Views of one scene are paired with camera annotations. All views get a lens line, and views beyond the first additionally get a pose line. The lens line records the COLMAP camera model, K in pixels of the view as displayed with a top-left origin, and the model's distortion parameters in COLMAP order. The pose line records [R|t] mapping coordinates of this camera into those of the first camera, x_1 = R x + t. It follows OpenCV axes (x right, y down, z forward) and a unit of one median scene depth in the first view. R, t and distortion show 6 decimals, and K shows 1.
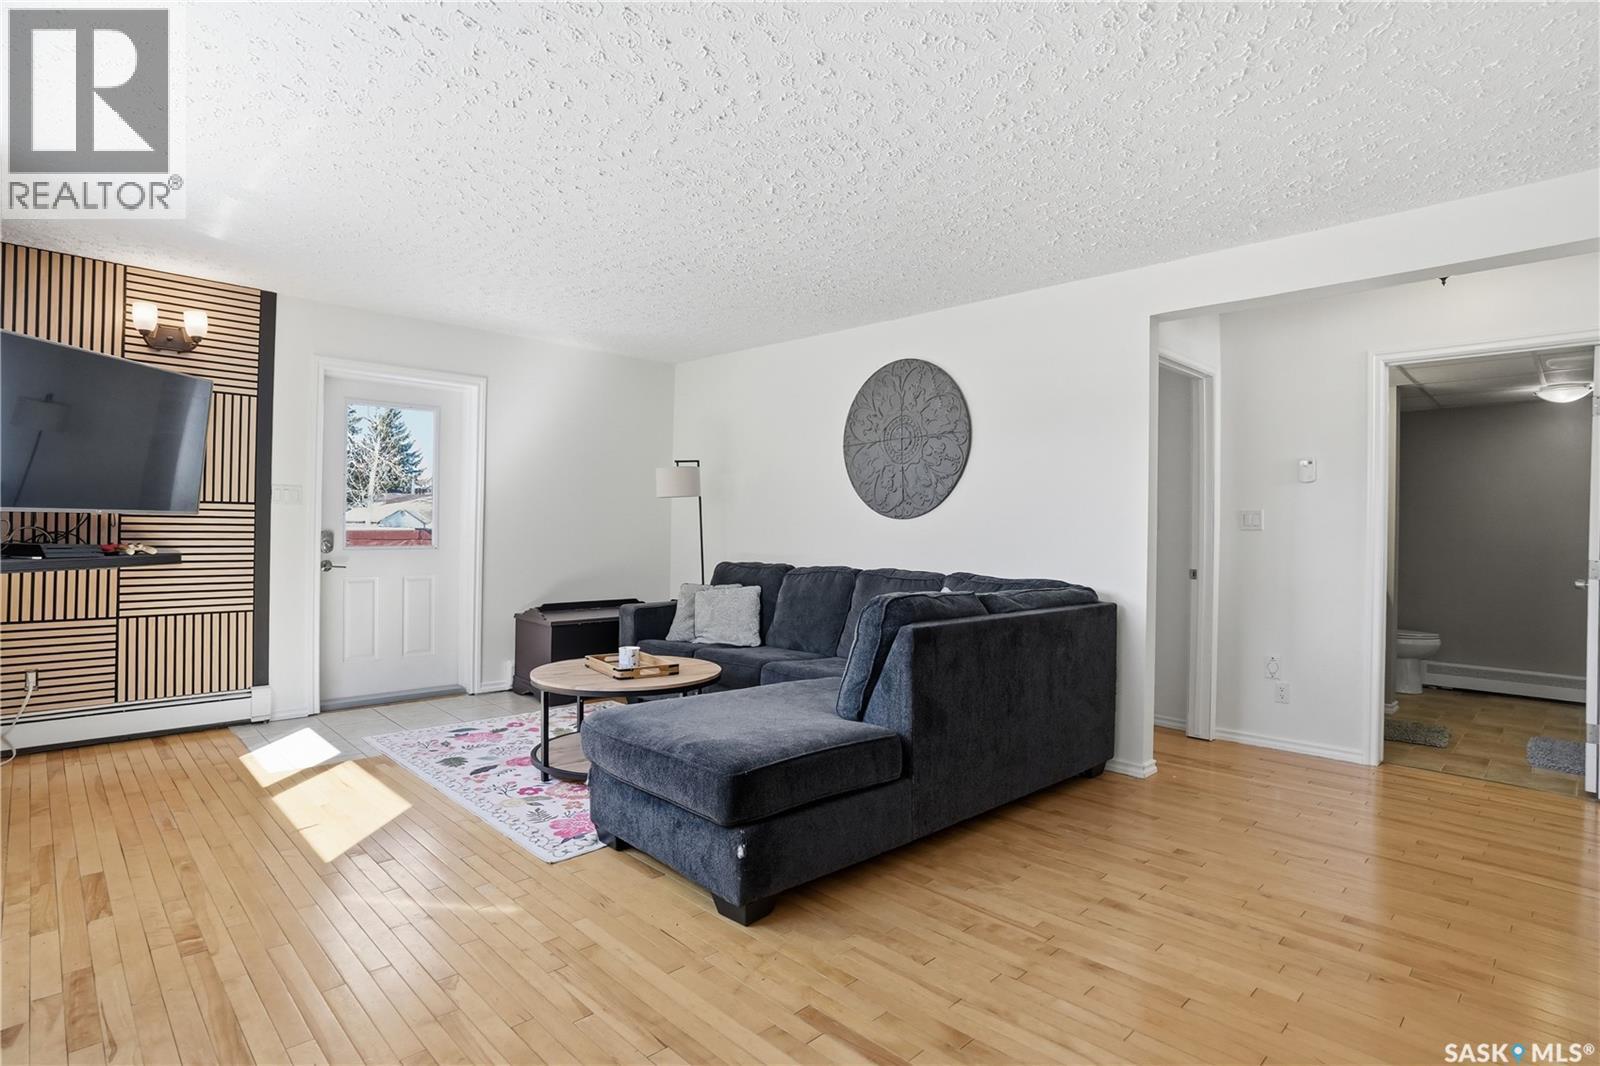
lens RADIAL K [[816.7, 0, 796.2], [0, 816.7, 526.1], [0, 0, 1]] dist [-0.066161, 0.030988]
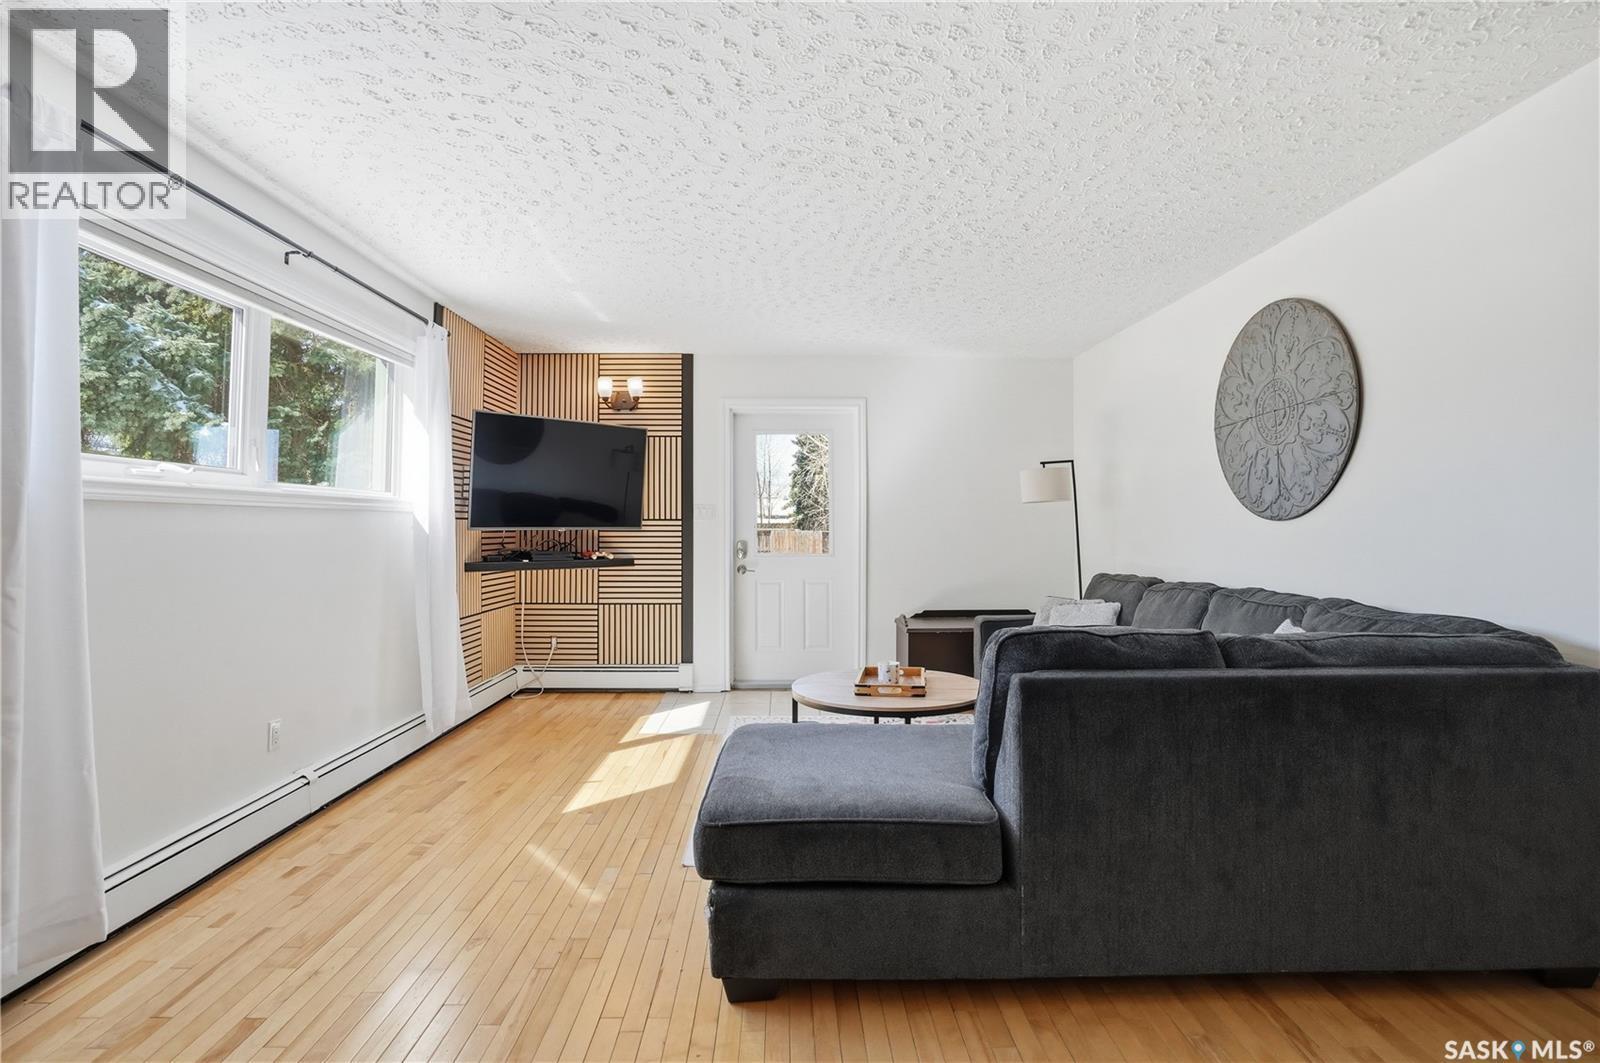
lens RADIAL K [[750.5, 0, 798.5], [0, 750.5, 518.1], [0, 0, 1]] dist [-0.068994, 0.025427]
pose [[0.732074, -0.024906, -0.680769, 0.305317], [0.011382, 0.999639, -0.024333, 0.000113], [0.681130, 0.010065, 0.732094, 0.270090]]
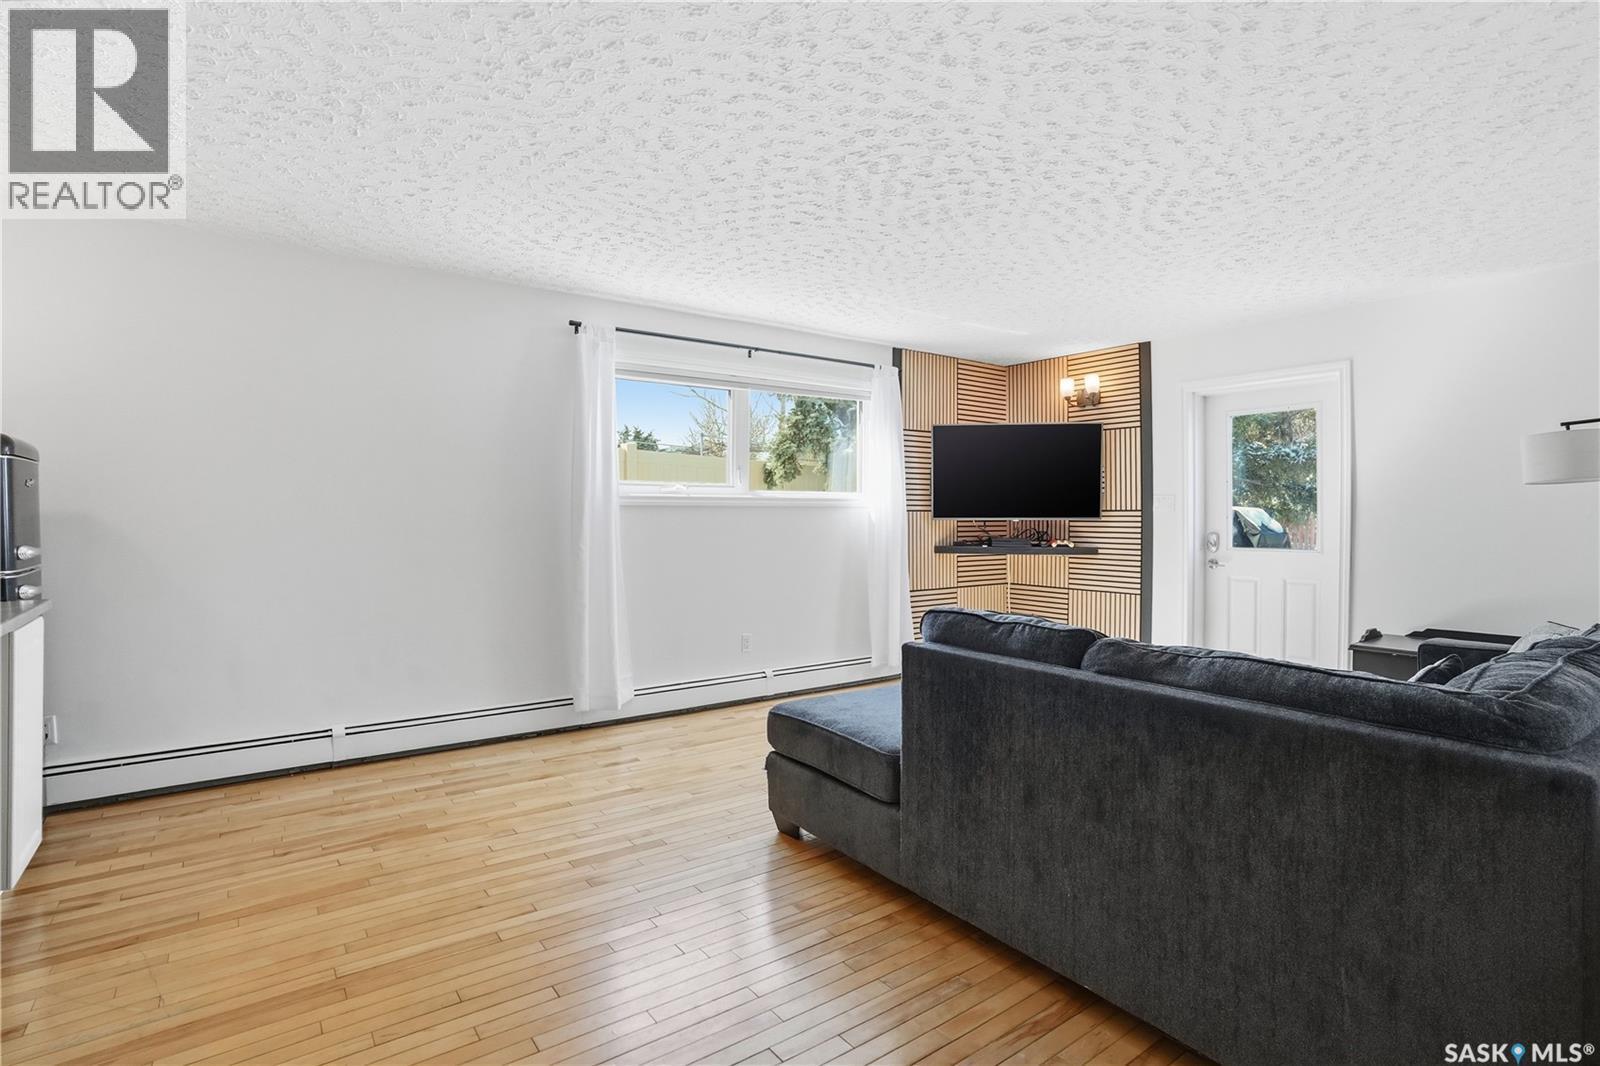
lens RADIAL K [[779.1, 0, 800.0], [0, 779.1, 533.0], [0, 0, 1]] dist [-0.047778, 0.000290]
pose [[-0.135042, 0.006796, -0.990817, 0.678302], [-0.003043, 0.999969, 0.007273, -0.000017], [0.990835, 0.003997, -0.135017, 0.687125]]
